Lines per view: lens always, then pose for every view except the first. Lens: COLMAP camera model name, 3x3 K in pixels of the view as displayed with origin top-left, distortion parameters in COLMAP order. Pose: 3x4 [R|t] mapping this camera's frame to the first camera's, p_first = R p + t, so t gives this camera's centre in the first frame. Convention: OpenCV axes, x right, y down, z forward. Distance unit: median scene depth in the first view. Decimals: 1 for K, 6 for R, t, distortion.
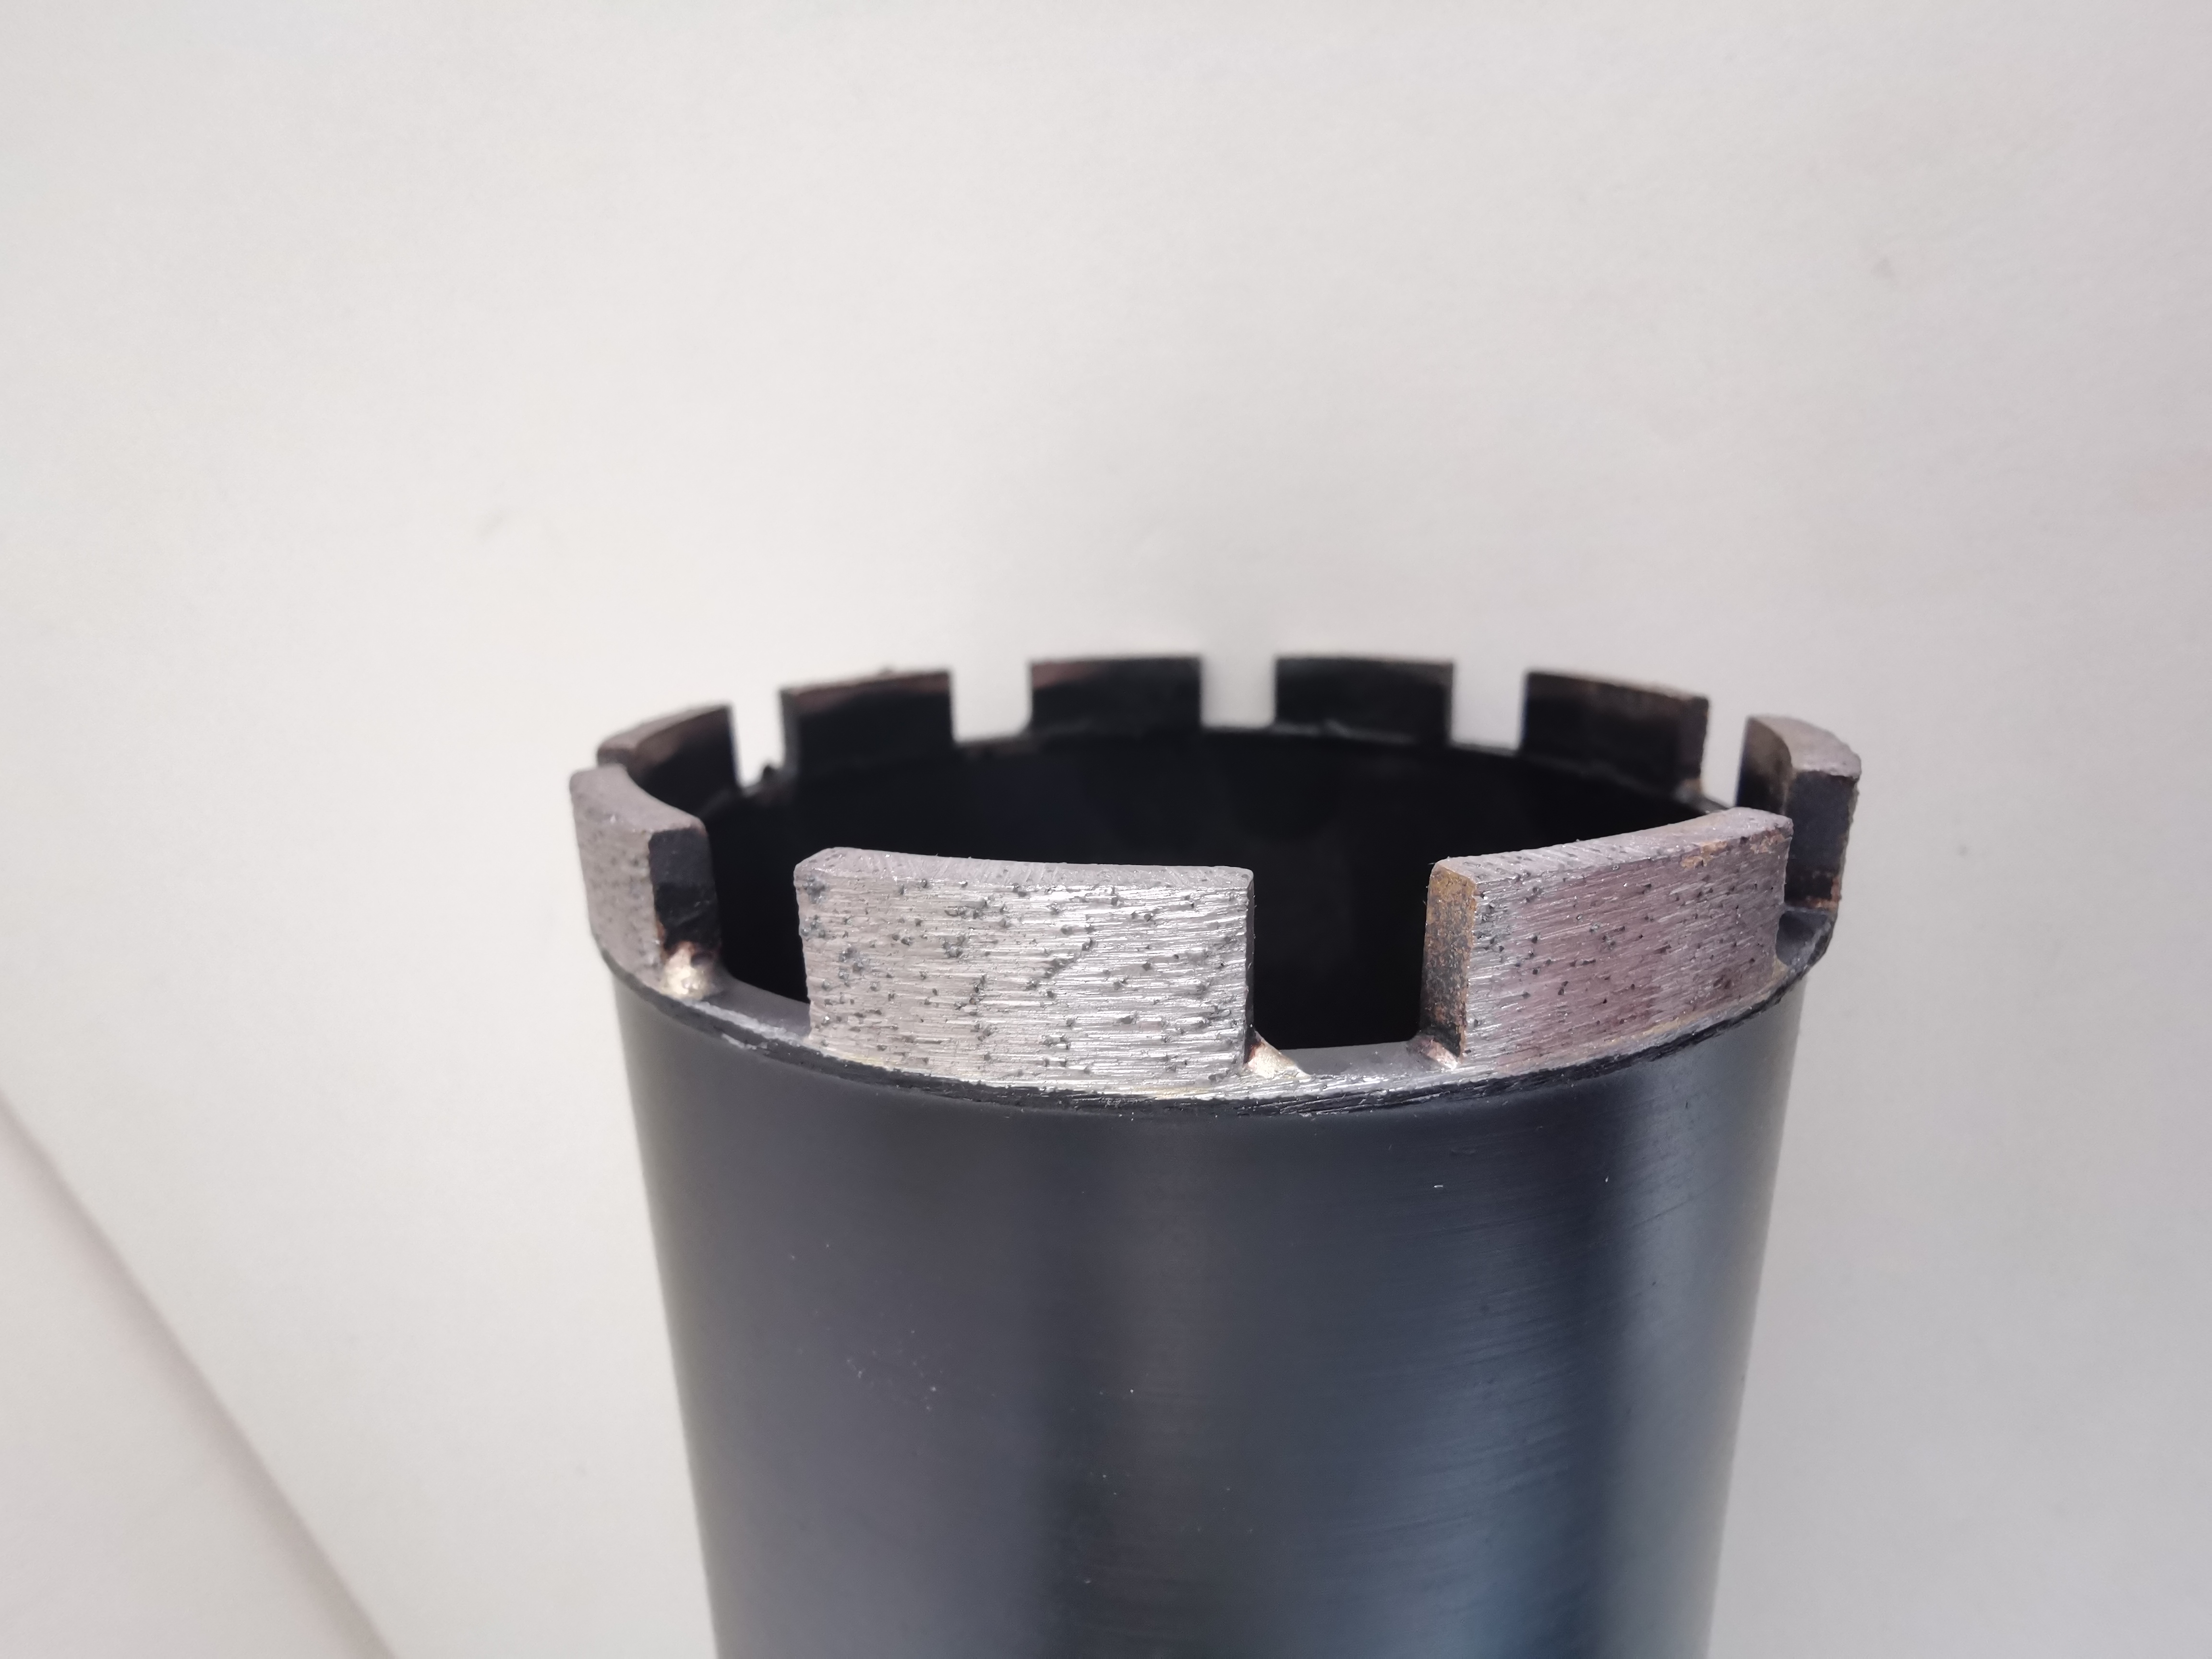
lens RADIAL K [[1099.1, 0, 1104.9], [0, 1099.1, 767.6], [0, 0, 1]] dist [0.000820, 0.000289]
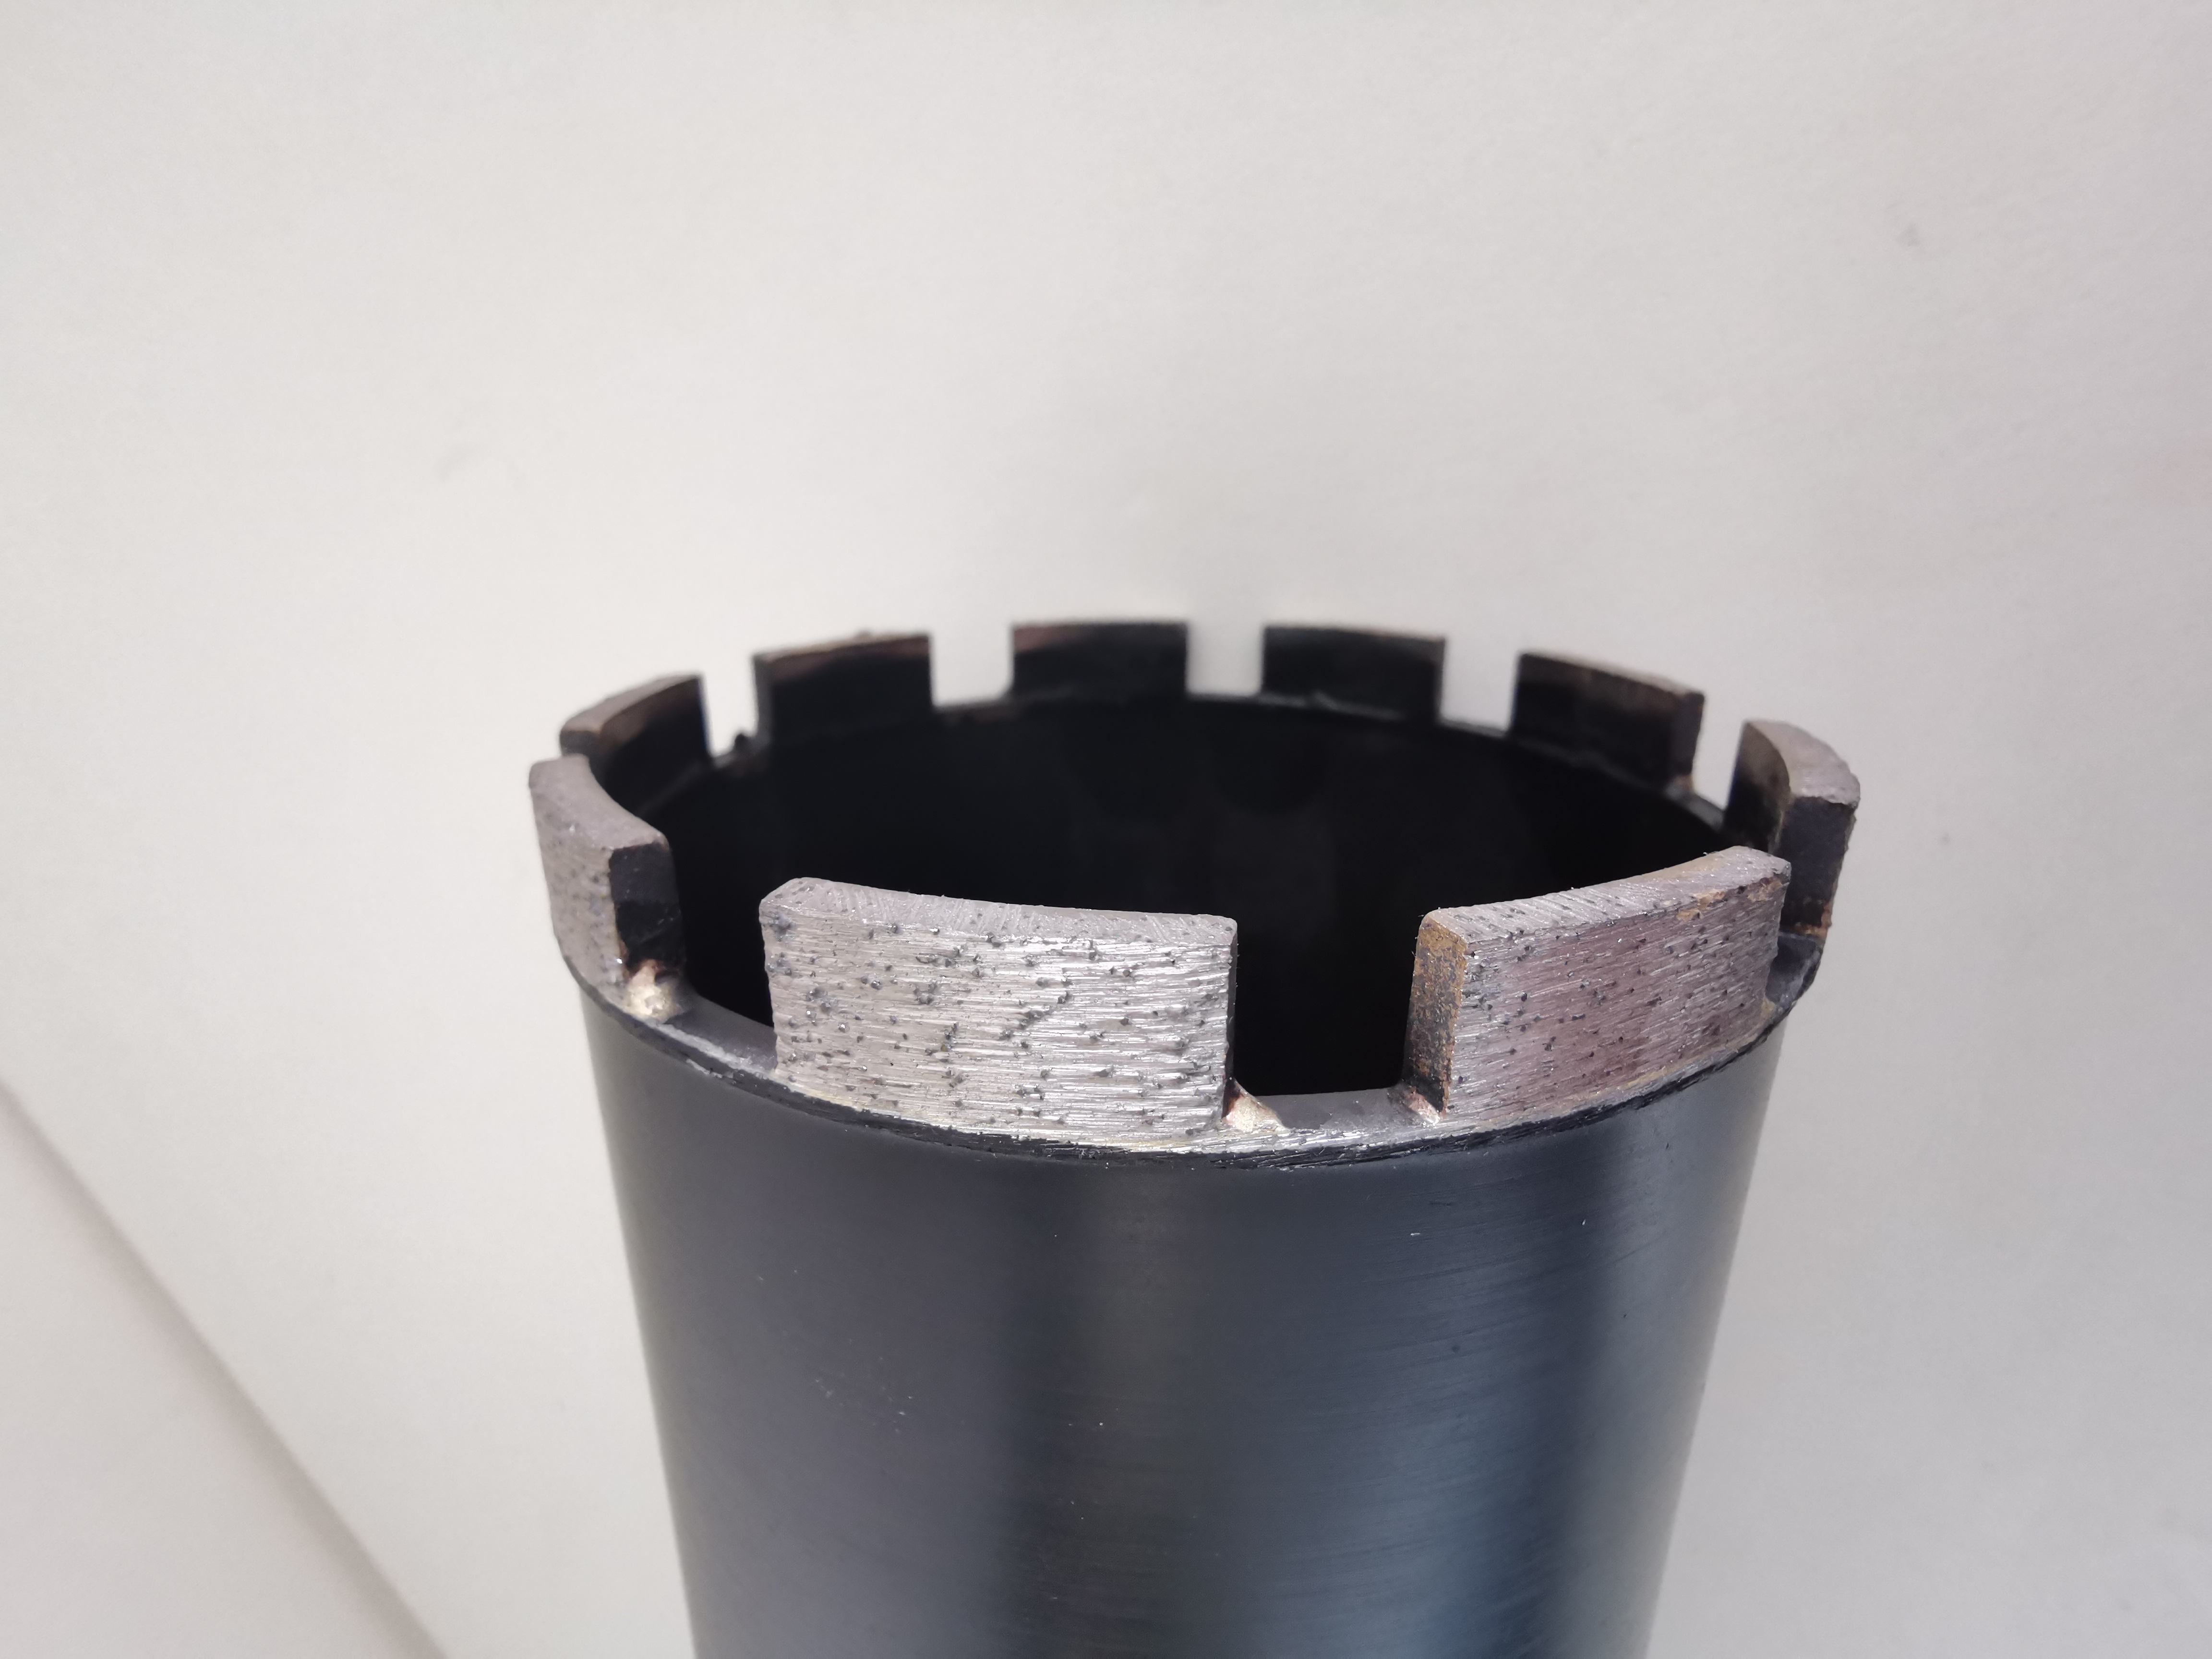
lens RADIAL K [[1099.1, 0, 1104.9], [0, 1099.1, 767.6], [0, 0, 1]] dist [0.000820, 0.000289]
pose [[0.999695, 0.018566, 0.016270, 0.000814], [-0.019675, 0.997291, 0.070873, -0.101857], [-0.014910, -0.071172, 0.997353, 0.048380]]
